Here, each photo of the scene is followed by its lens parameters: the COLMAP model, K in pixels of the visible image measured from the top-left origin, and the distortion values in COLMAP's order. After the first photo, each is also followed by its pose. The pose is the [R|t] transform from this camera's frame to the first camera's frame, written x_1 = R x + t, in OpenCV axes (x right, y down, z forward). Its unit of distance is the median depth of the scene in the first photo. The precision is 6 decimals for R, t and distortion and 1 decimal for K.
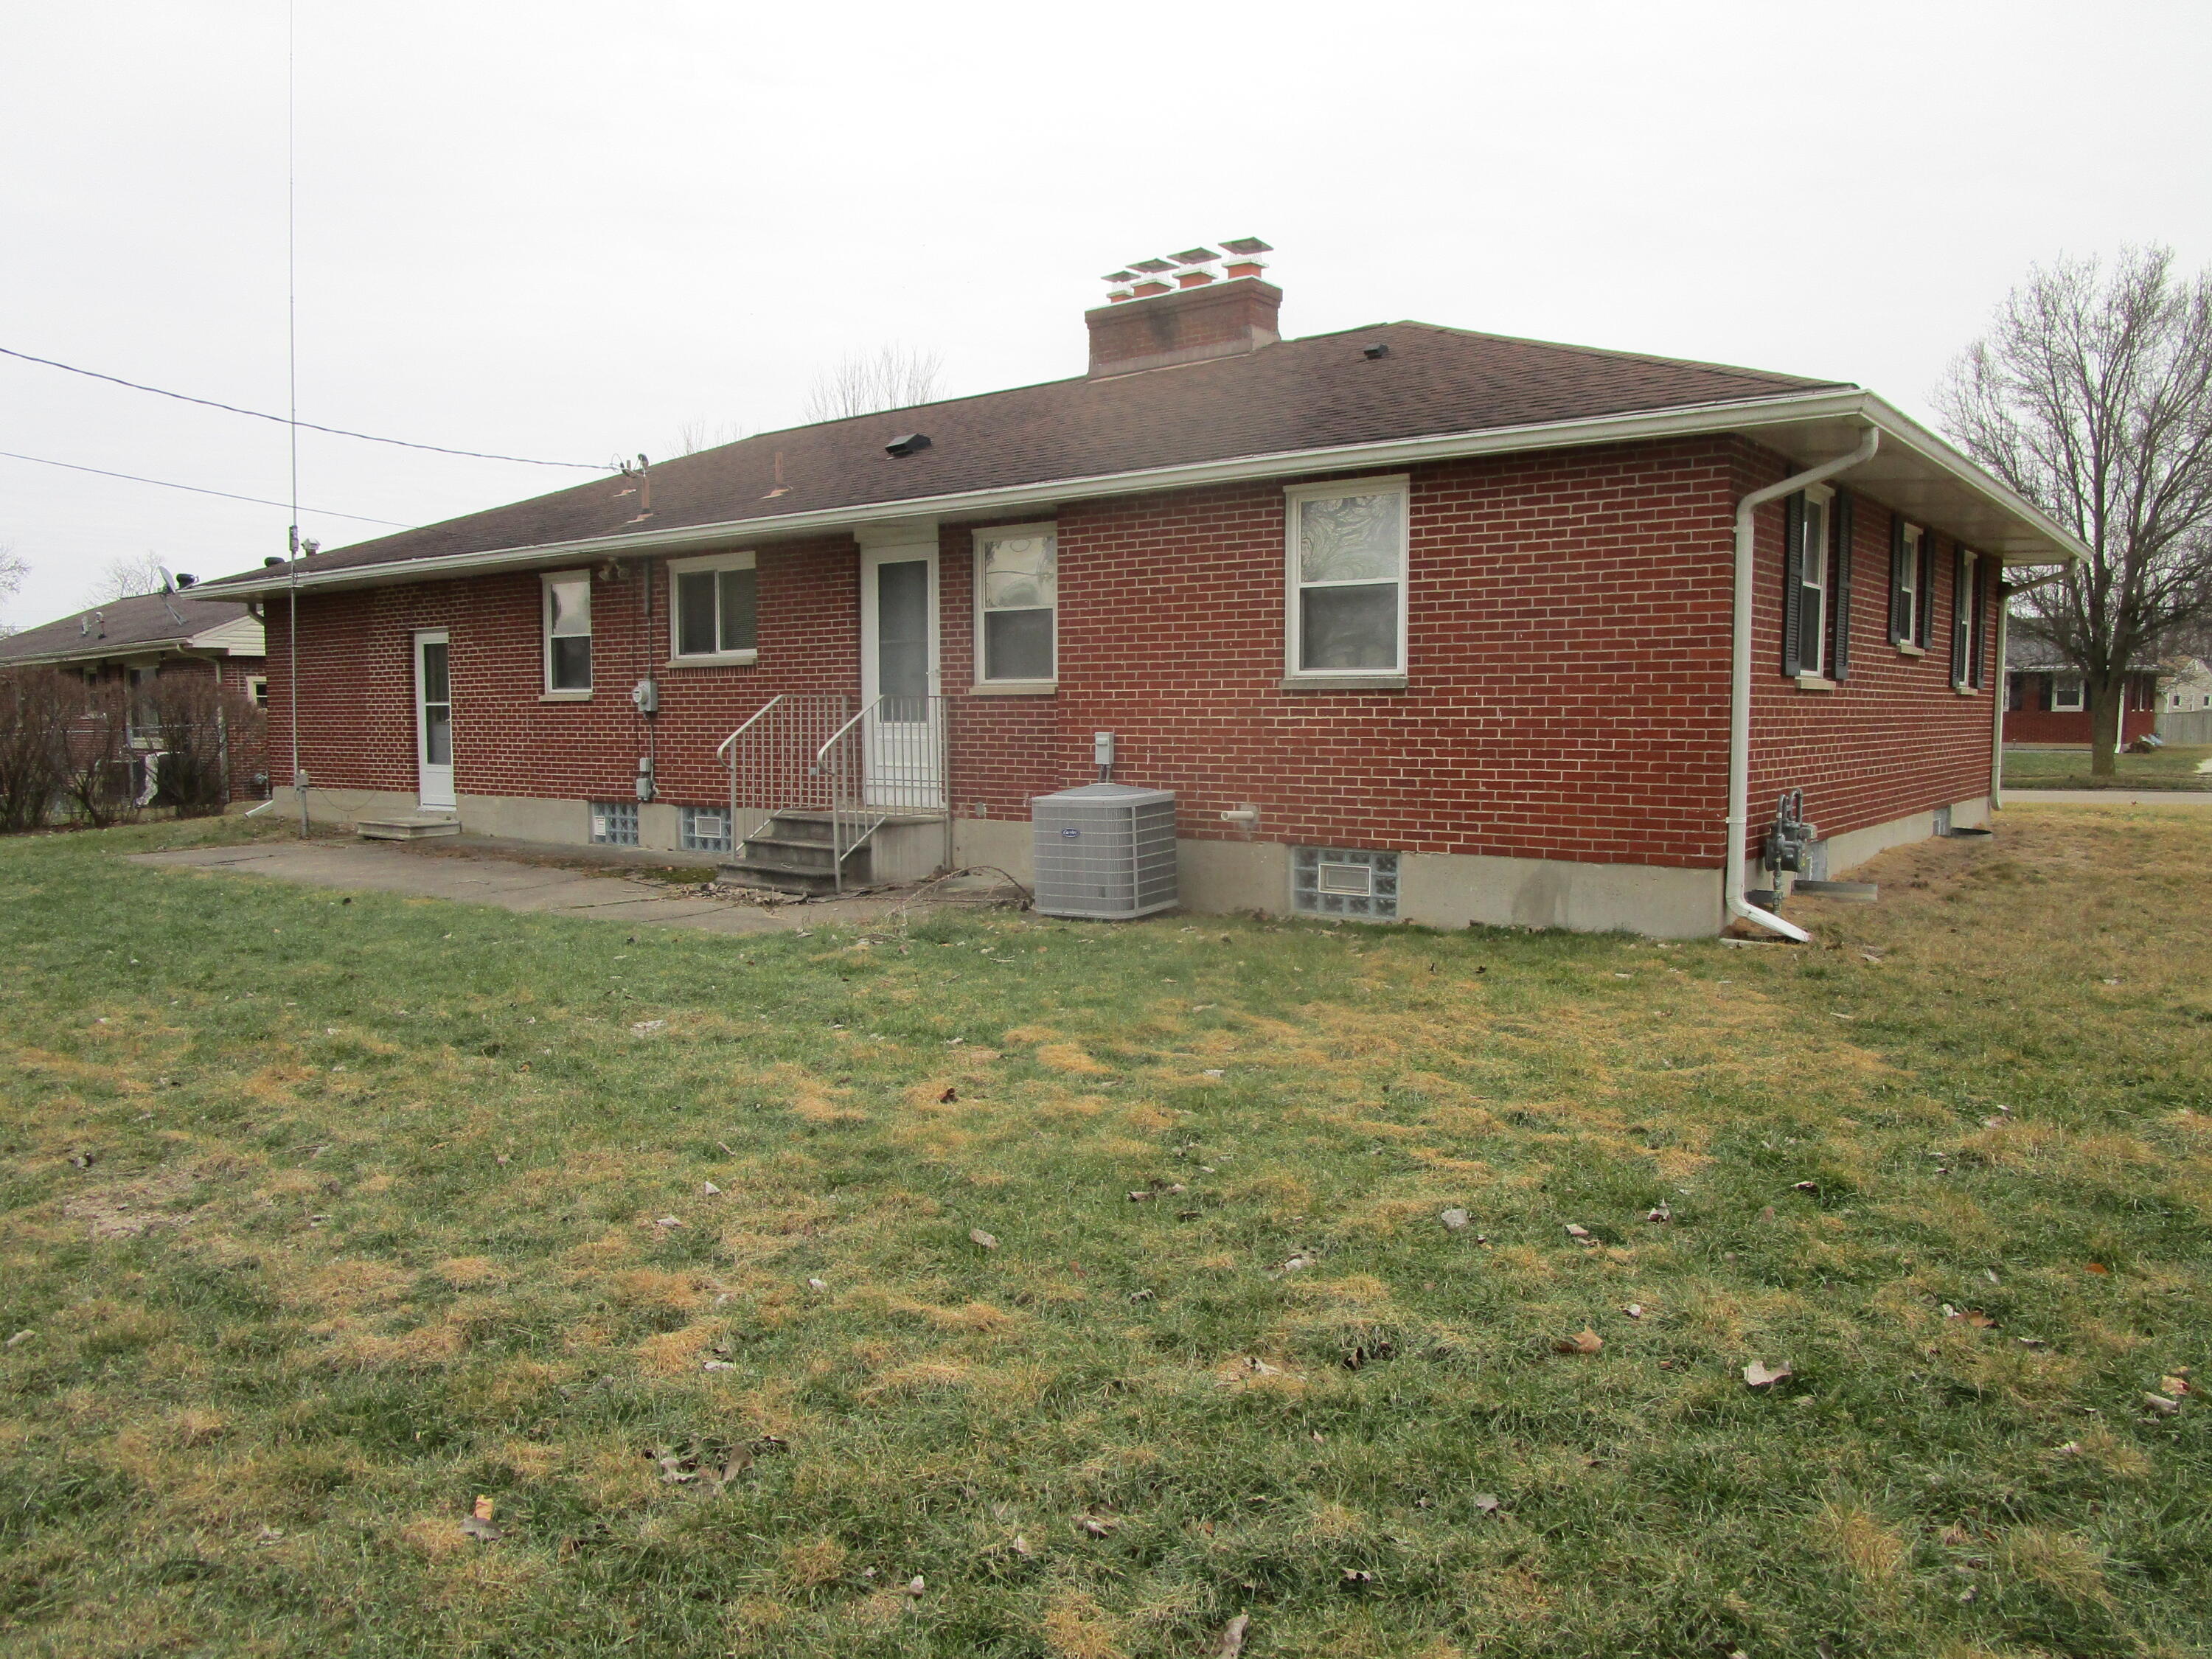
lens RADIAL K [[1580.9, 0, 1105.6], [0, 1580.9, 841.1], [0, 0, 1]] dist [-0.021719, -0.008250]
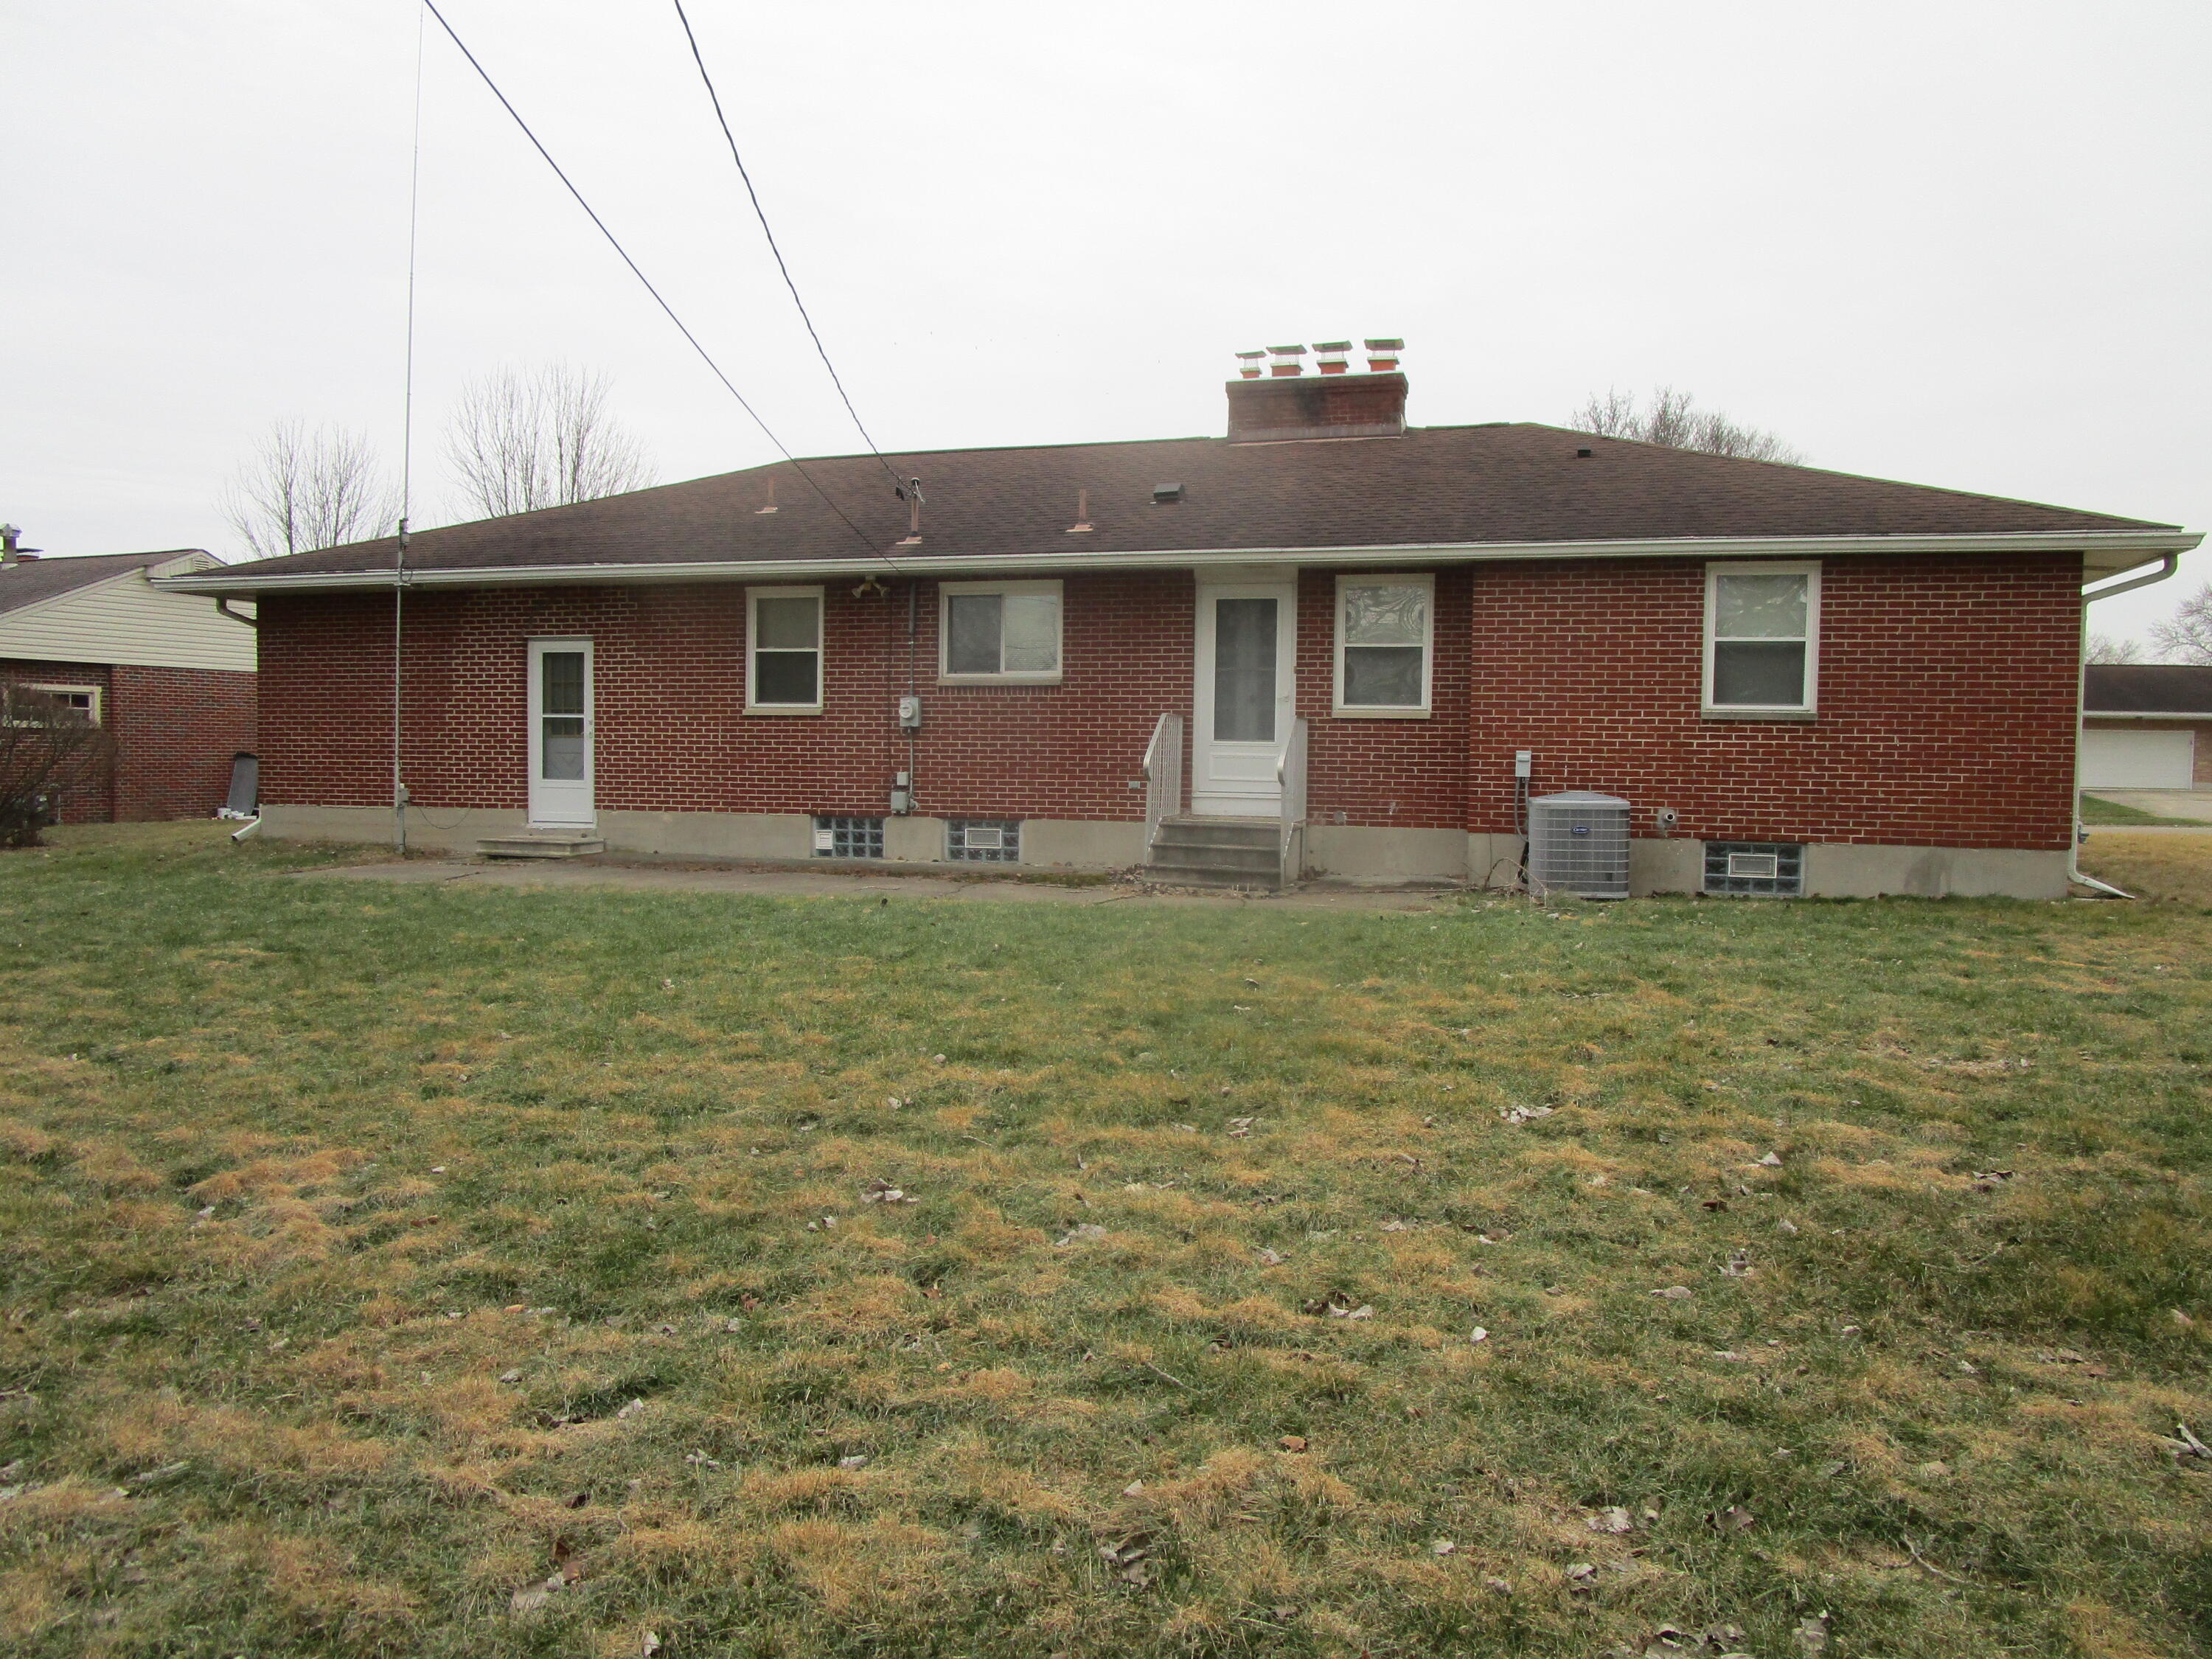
lens RADIAL K [[1580.9, 0, 1094.9], [0, 1580.9, 830.5], [0, 0, 1]] dist [-0.021719, -0.008250]
pose [[0.927665, -0.001906, 0.373409, -0.826598], [0.013747, 0.999483, -0.029049, 0.024899], [-0.373161, 0.032081, 0.927212, -0.000899]]
